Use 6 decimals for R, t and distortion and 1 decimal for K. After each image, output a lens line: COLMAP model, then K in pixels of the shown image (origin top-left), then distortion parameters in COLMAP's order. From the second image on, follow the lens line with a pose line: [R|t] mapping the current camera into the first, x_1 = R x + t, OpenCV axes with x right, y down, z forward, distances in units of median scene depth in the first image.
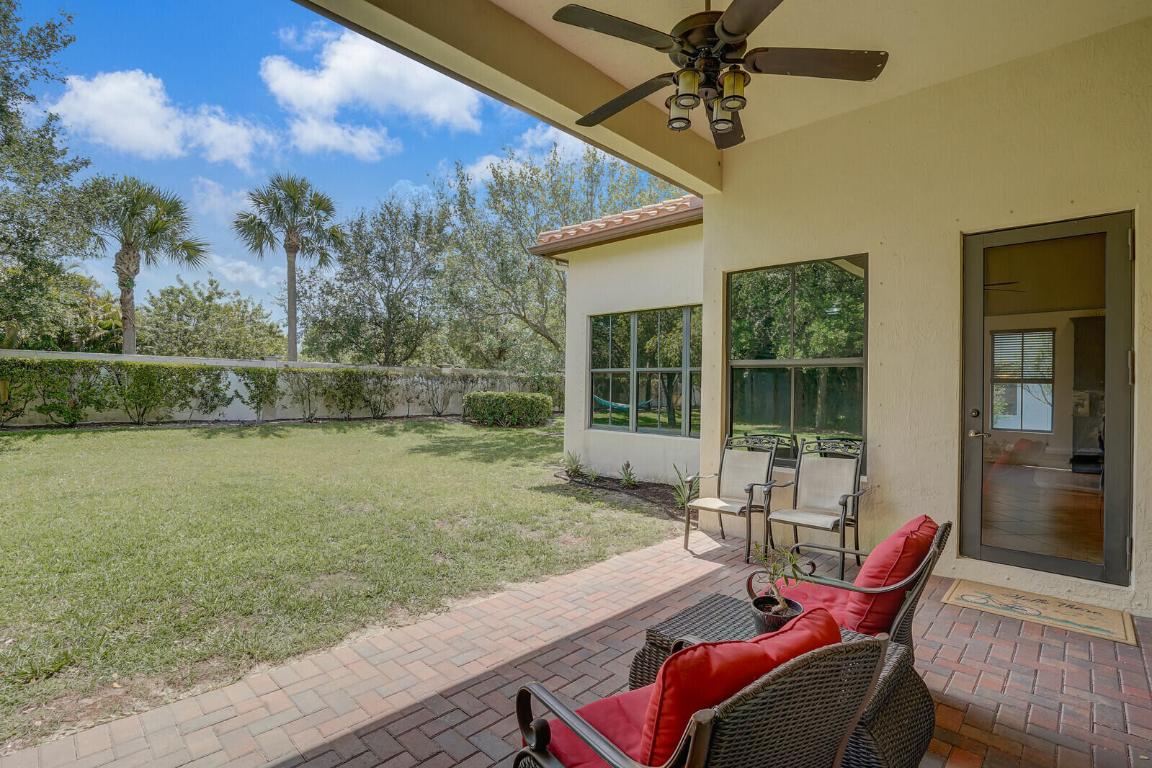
lens RADIAL K [[556.2, 0, 576.0], [0, 556.2, 384.0], [0, 0, 1]] dist [-0.002364, -0.000220]
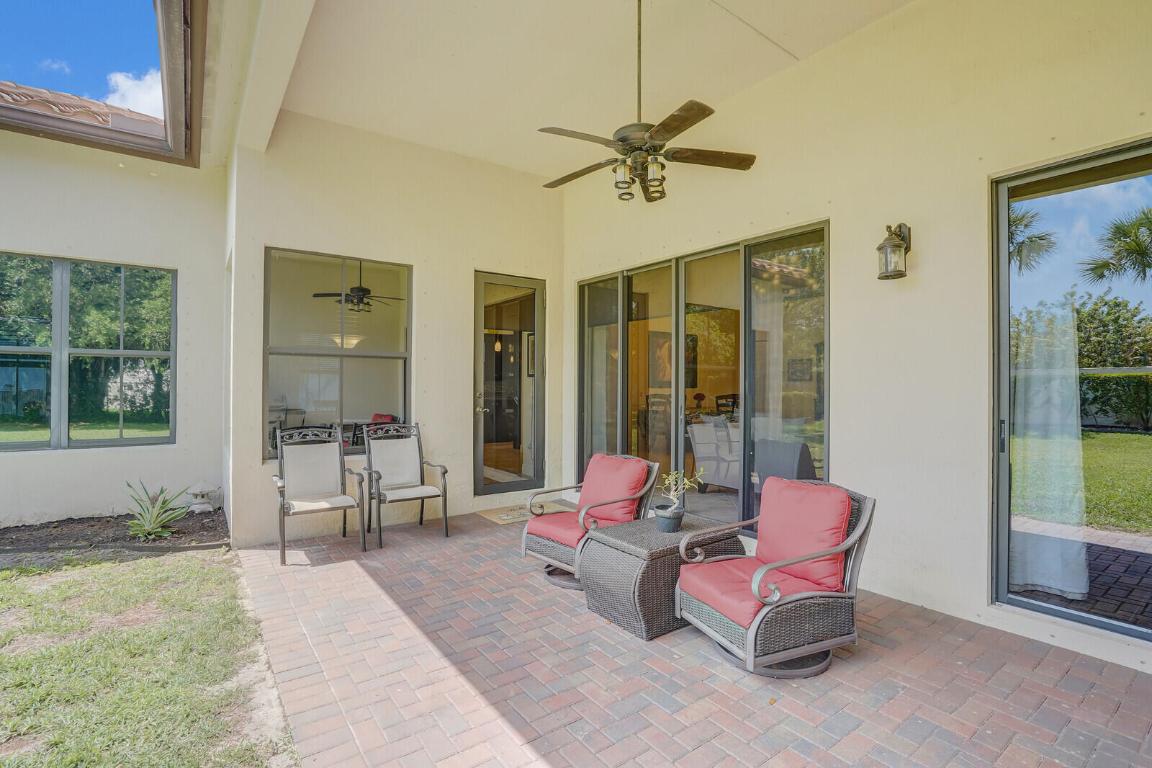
lens RADIAL K [[537.1, 0, 576.0], [0, 537.1, 384.0], [0, 0, 1]] dist [-0.005309, -0.000379]
pose [[0.208317, -0.012980, 0.977975, -0.264614], [-0.008452, 0.999851, 0.015071, -0.000195], [-0.978025, -0.011405, 0.208176, 0.199710]]
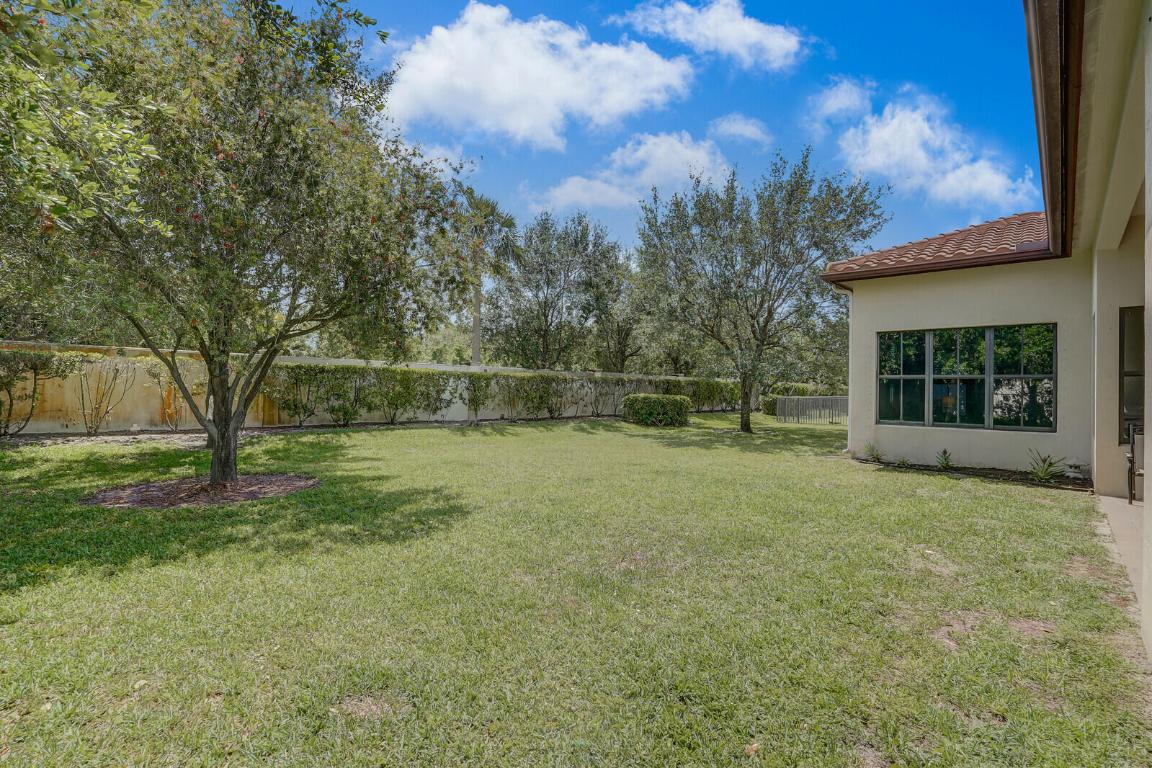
lens RADIAL K [[551.5, 0, 576.0], [0, 551.5, 384.0], [0, 0, 1]] dist [0.004081, 0.001012]
pose [[0.999900, -0.003859, 0.013589, -0.639995], [0.003905, 0.999987, -0.003382, -0.006650], [-0.013576, 0.003435, 0.999902, -0.210588]]
